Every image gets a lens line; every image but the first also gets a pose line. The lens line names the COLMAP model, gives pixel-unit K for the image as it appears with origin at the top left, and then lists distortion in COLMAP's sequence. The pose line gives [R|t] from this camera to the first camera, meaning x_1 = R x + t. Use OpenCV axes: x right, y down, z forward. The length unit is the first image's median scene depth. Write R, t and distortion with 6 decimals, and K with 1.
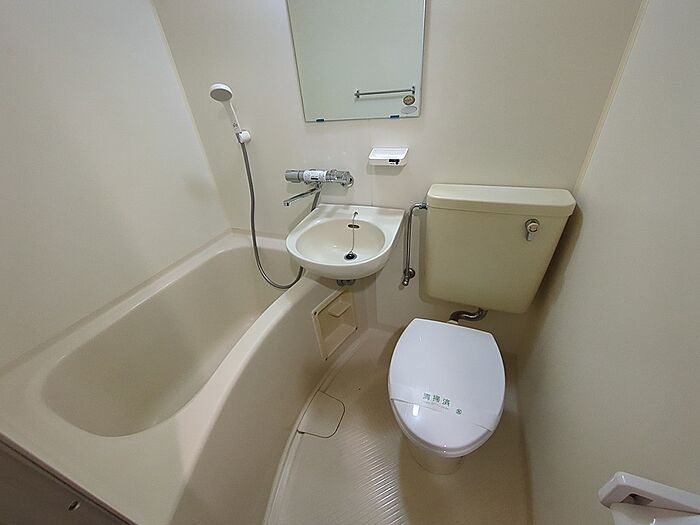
lens RADIAL K [[277.3, 0, 350.0], [0, 277.3, 262.5], [0, 0, 1]] dist [-0.001388, -0.000034]
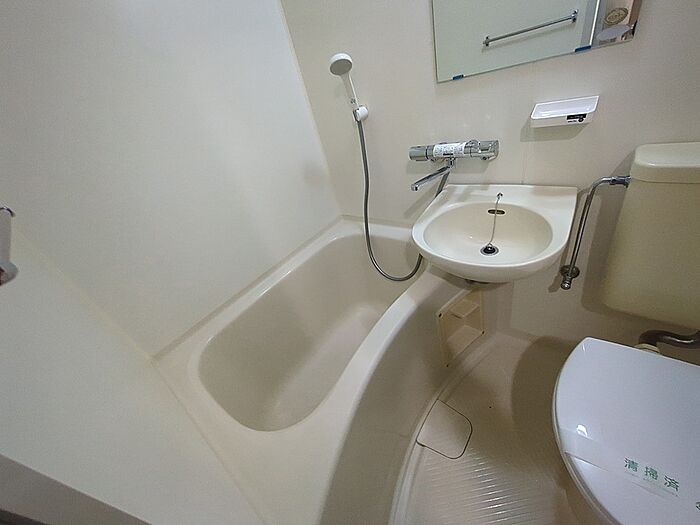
lens RADIAL K [[277.3, 0, 350.0], [0, 277.3, 262.5], [0, 0, 1]] dist [-0.001388, -0.000034]
pose [[0.947787, 0.029864, -0.317502, -0.123221], [-0.005689, 0.997031, 0.076797, -0.044491], [0.318853, -0.070981, 0.945143, 0.114055]]
